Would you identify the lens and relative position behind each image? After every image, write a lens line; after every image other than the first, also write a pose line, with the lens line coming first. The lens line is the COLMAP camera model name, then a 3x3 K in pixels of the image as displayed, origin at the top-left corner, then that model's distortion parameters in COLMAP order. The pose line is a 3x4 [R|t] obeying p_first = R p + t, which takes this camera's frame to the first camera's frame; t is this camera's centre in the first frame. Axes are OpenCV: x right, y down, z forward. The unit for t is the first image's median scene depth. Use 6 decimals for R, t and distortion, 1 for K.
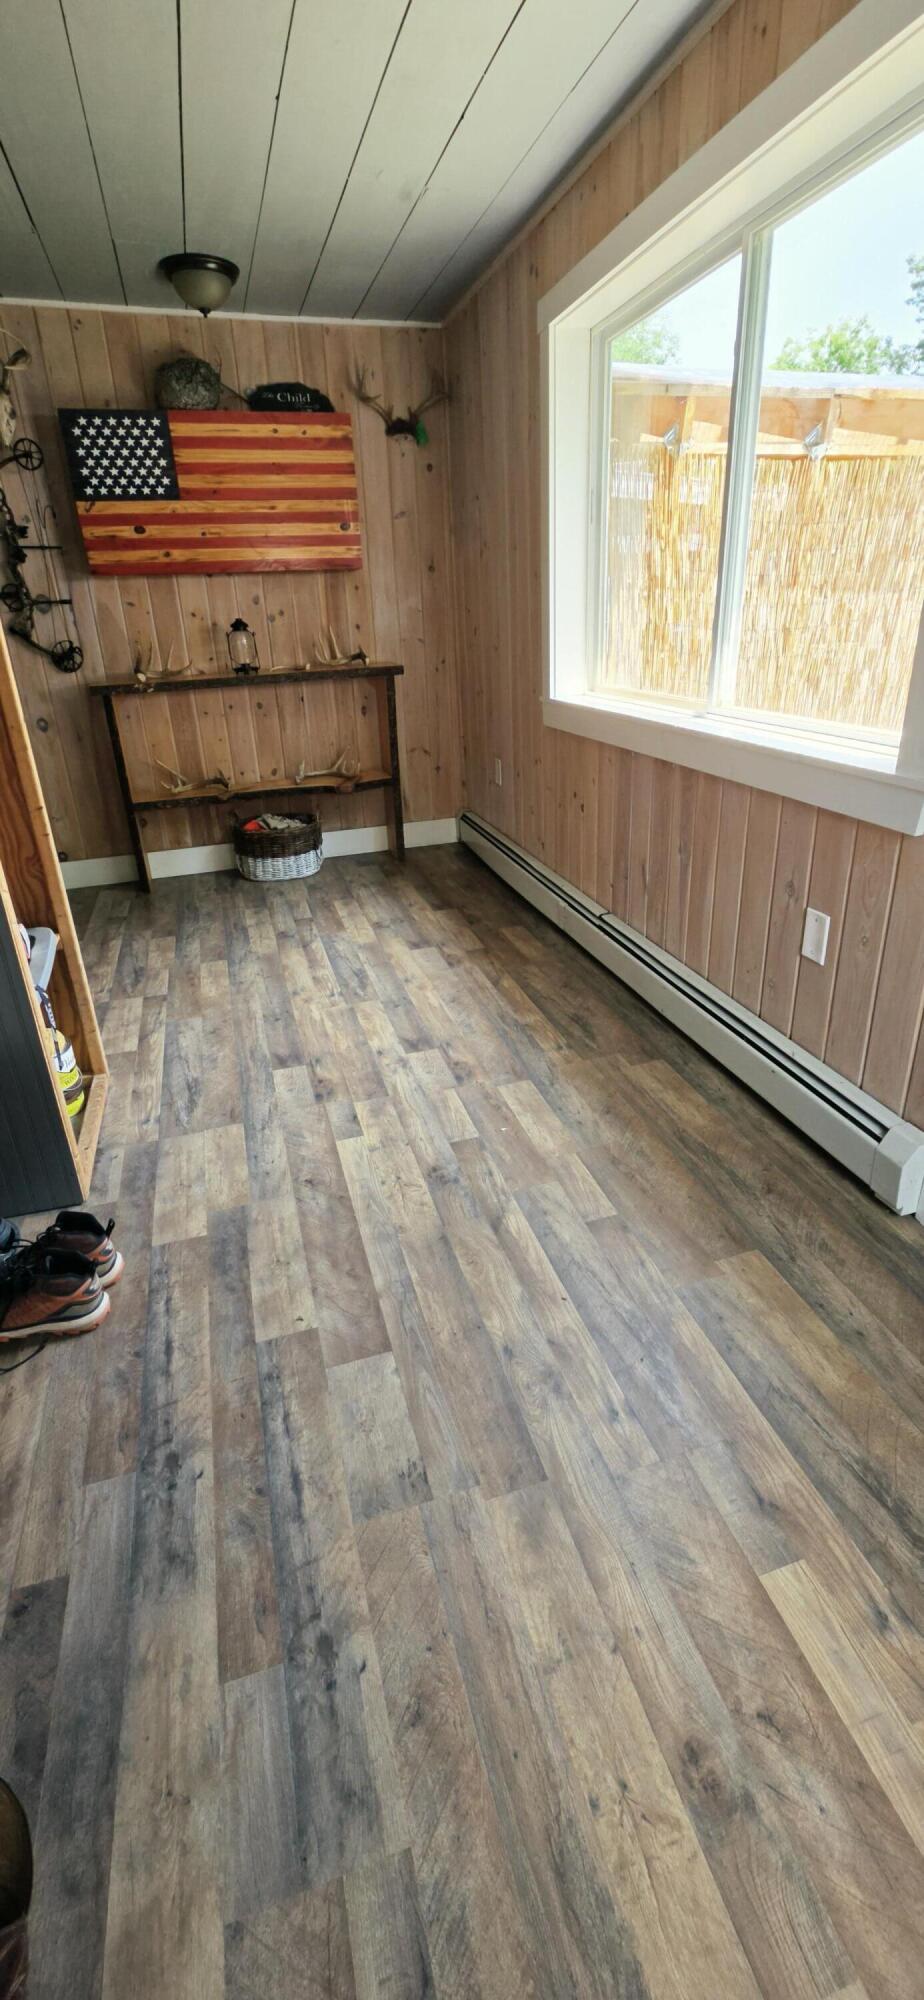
lens RADIAL K [[824.8, 0, 467.0], [0, 824.8, 993.3], [0, 0, 1]] dist [-0.002353, 0.003223]
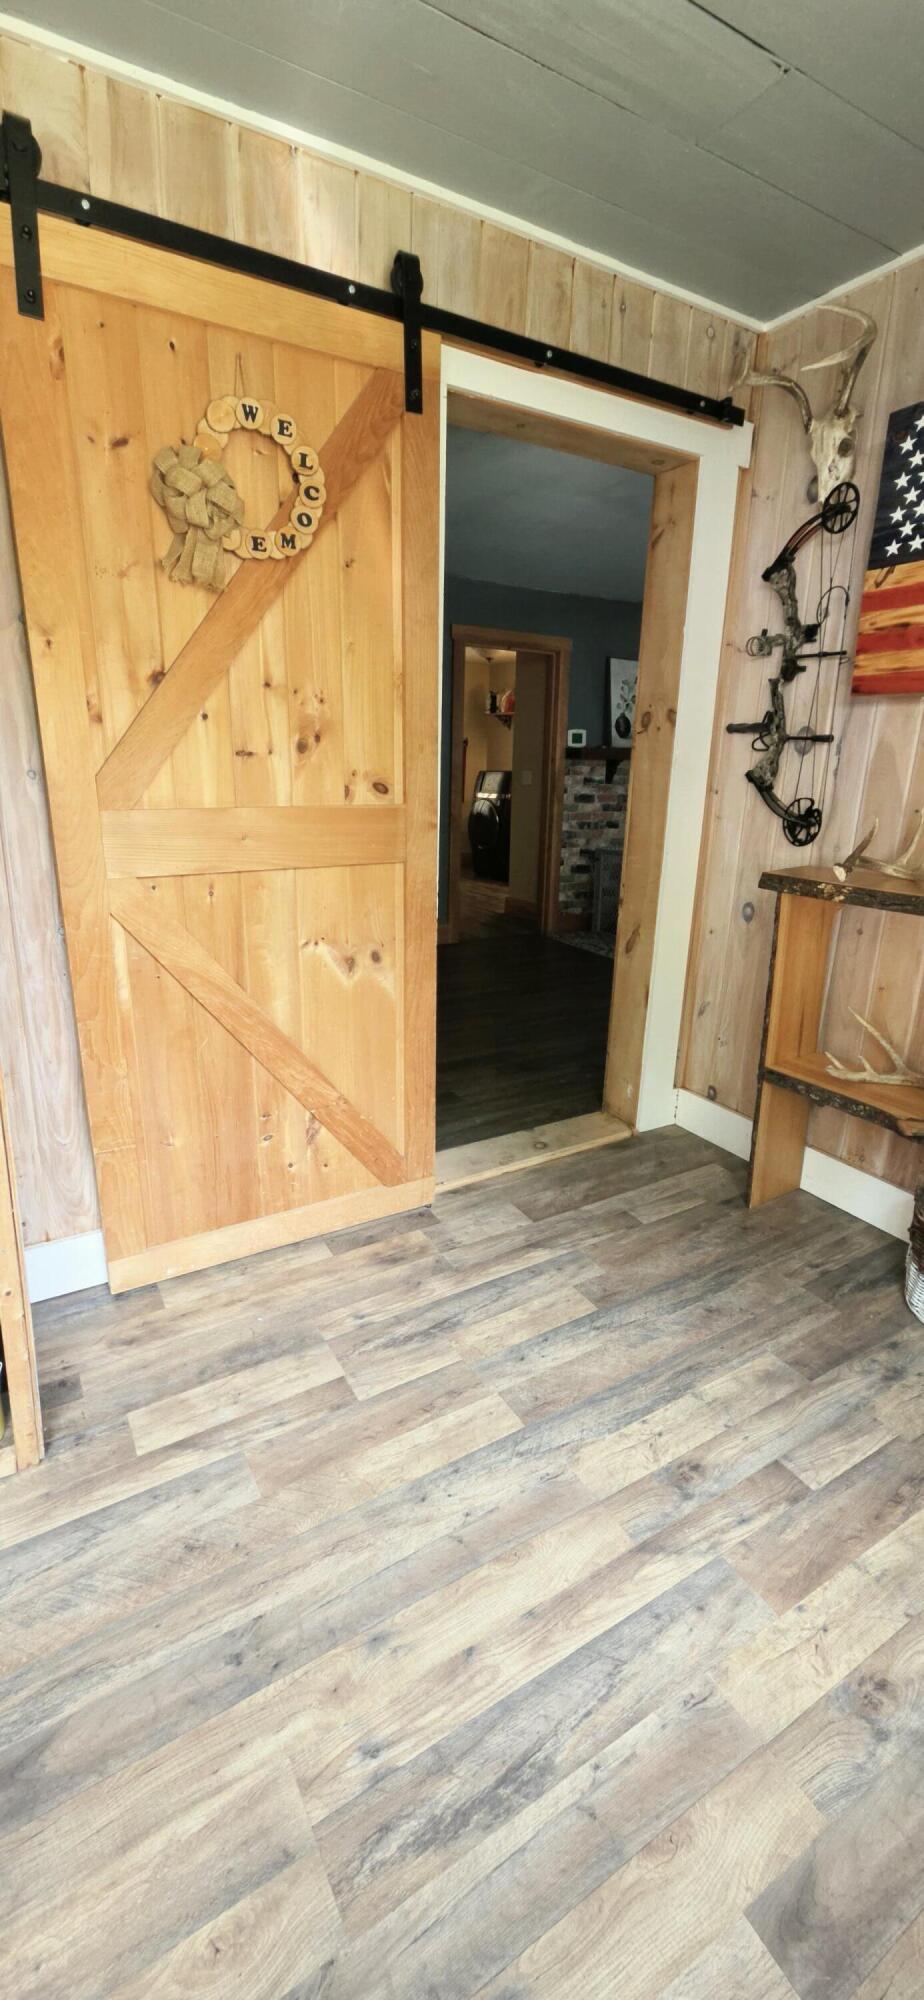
lens RADIAL K [[824.8, 0, 467.0], [0, 824.8, 993.3], [0, 0, 1]] dist [-0.002353, 0.003223]
pose [[0.241536, 0.306851, -0.920599, 0.090190], [-0.436905, 0.881480, 0.179182, -0.419568], [0.866472, 0.358936, 0.346974, 0.870722]]
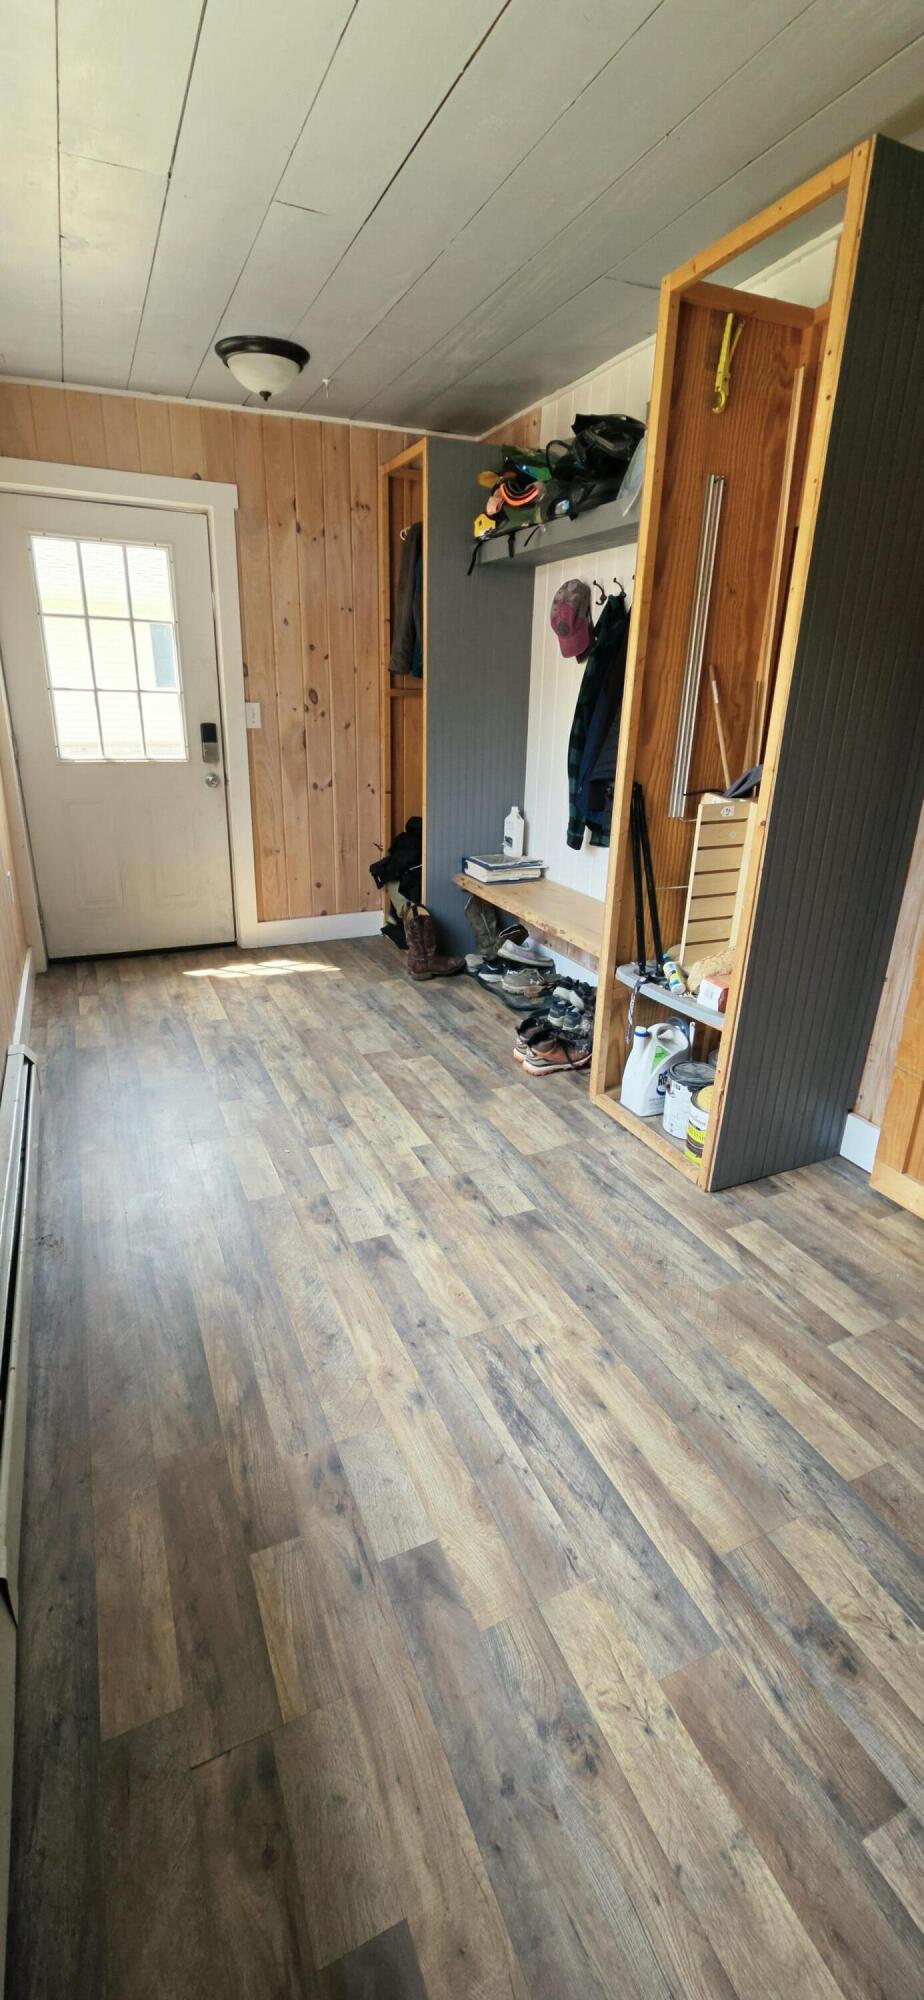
lens RADIAL K [[824.8, 0, 467.0], [0, 824.8, 993.3], [0, 0, 1]] dist [-0.002353, 0.003223]
pose [[-0.990574, 0.060930, -0.122678, -0.061592], [-0.044885, 0.701778, 0.710980, -0.655001], [0.129413, 0.709785, -0.692428, 1.347928]]
